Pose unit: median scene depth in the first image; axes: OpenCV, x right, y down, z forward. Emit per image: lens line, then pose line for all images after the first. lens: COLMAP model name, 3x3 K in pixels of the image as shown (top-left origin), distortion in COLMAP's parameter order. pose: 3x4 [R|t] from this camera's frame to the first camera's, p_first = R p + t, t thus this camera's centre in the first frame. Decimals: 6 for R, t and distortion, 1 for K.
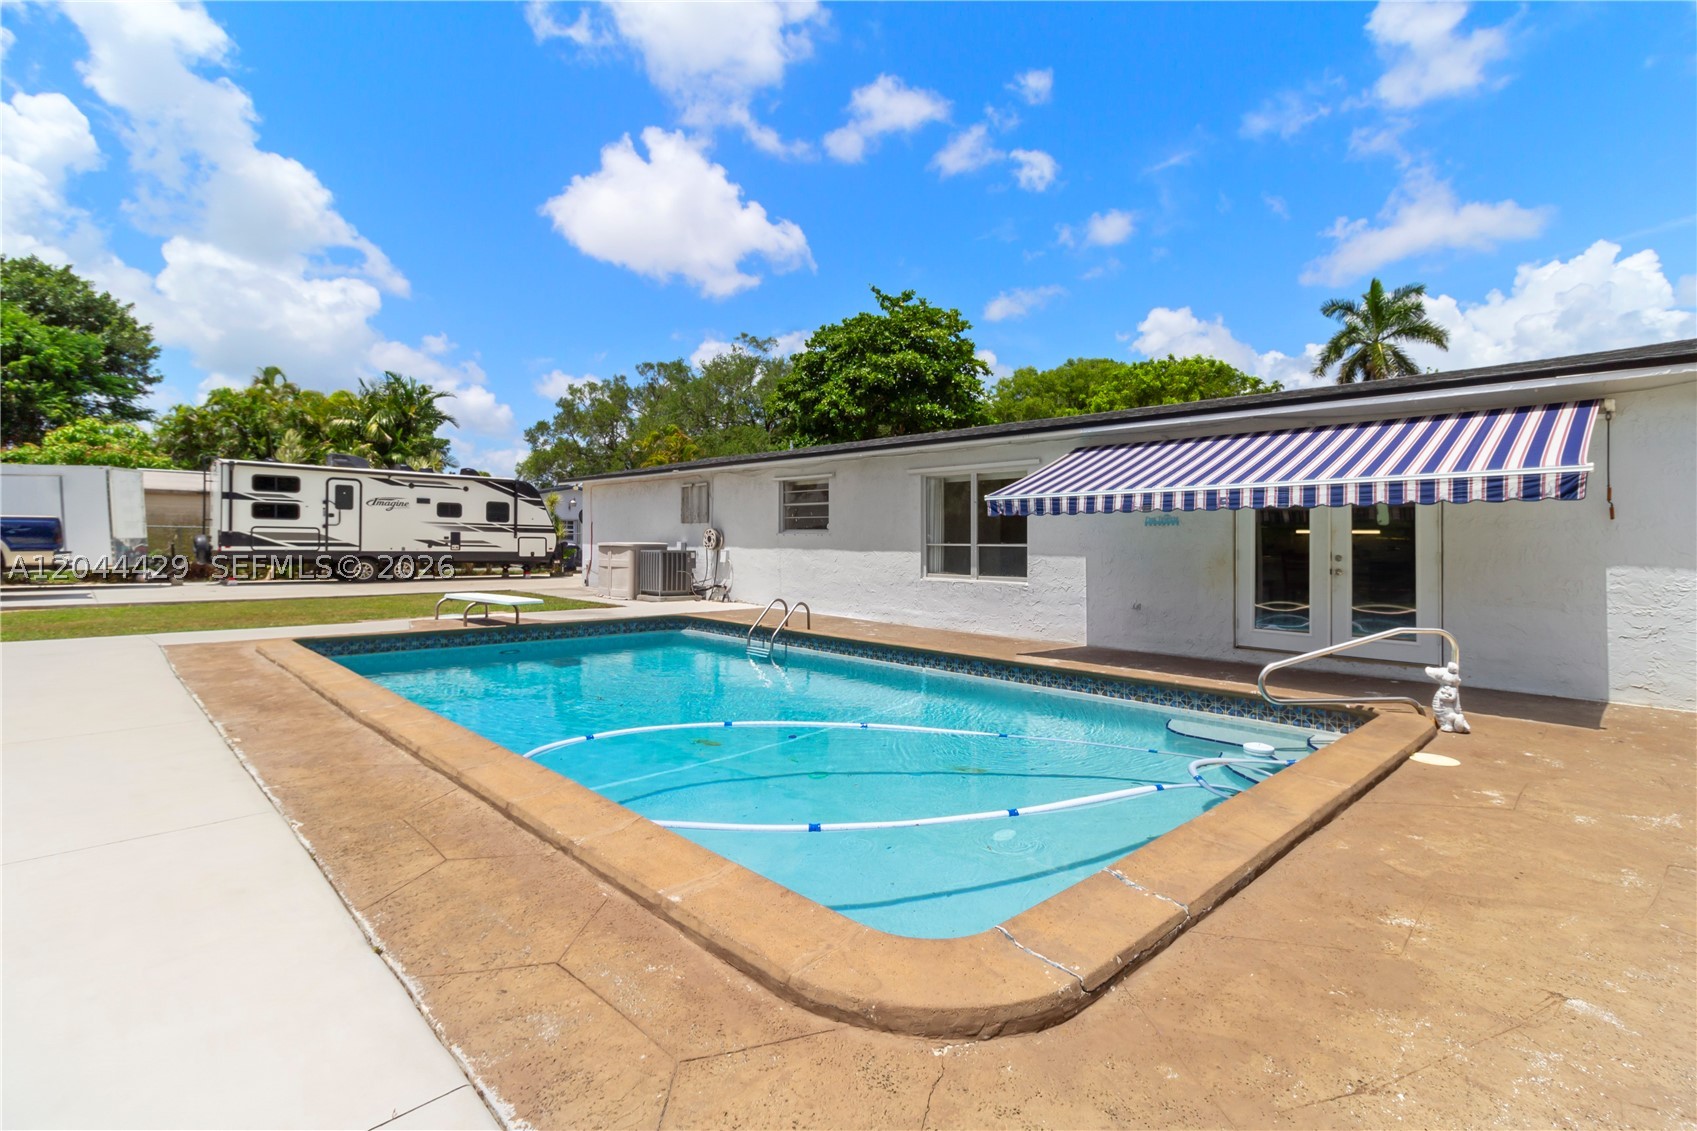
lens RADIAL K [[784.9, 0, 859.4], [0, 784.9, 544.8], [0, 0, 1]] dist [0.001634, -0.000058]
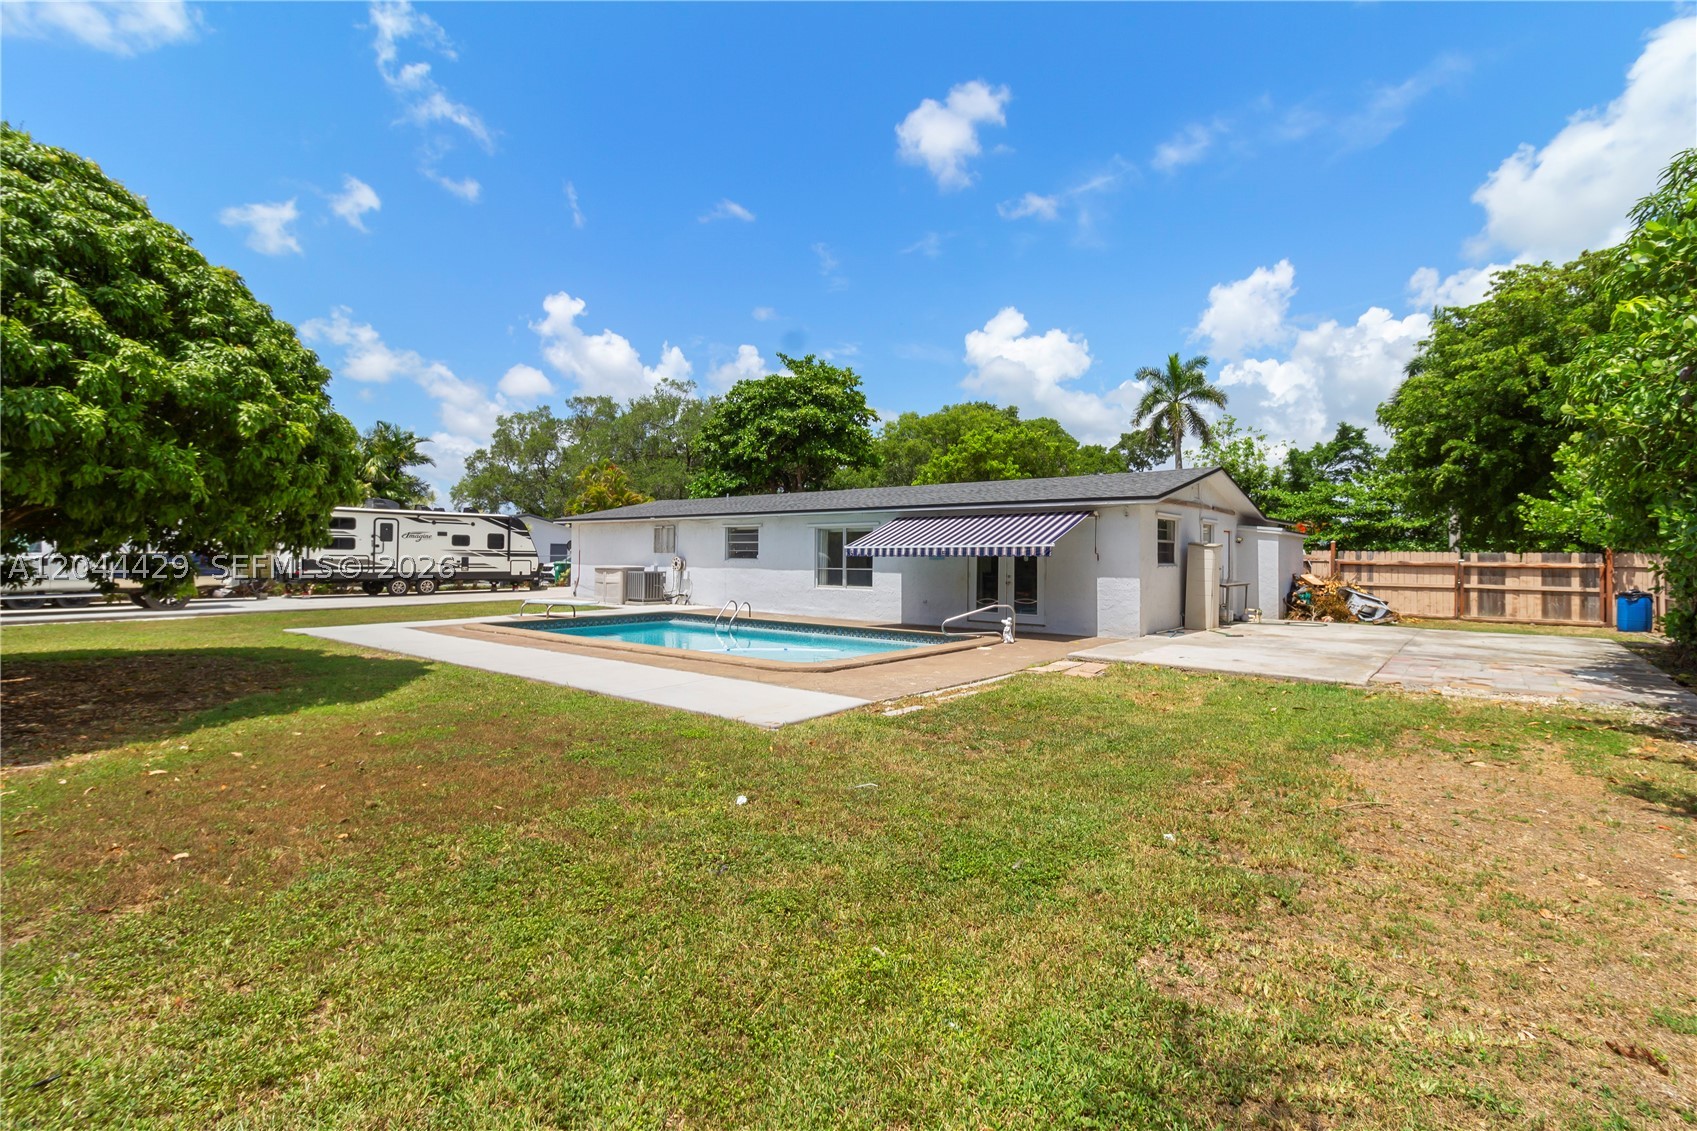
lens RADIAL K [[784.9, 0, 859.4], [0, 784.9, 544.8], [0, 0, 1]] dist [0.001634, -0.000058]
pose [[0.992945, -0.003128, 0.118532, -0.013491], [0.004900, 0.999881, -0.014659, -0.013684], [-0.118472, 0.015137, 0.992842, -0.369560]]
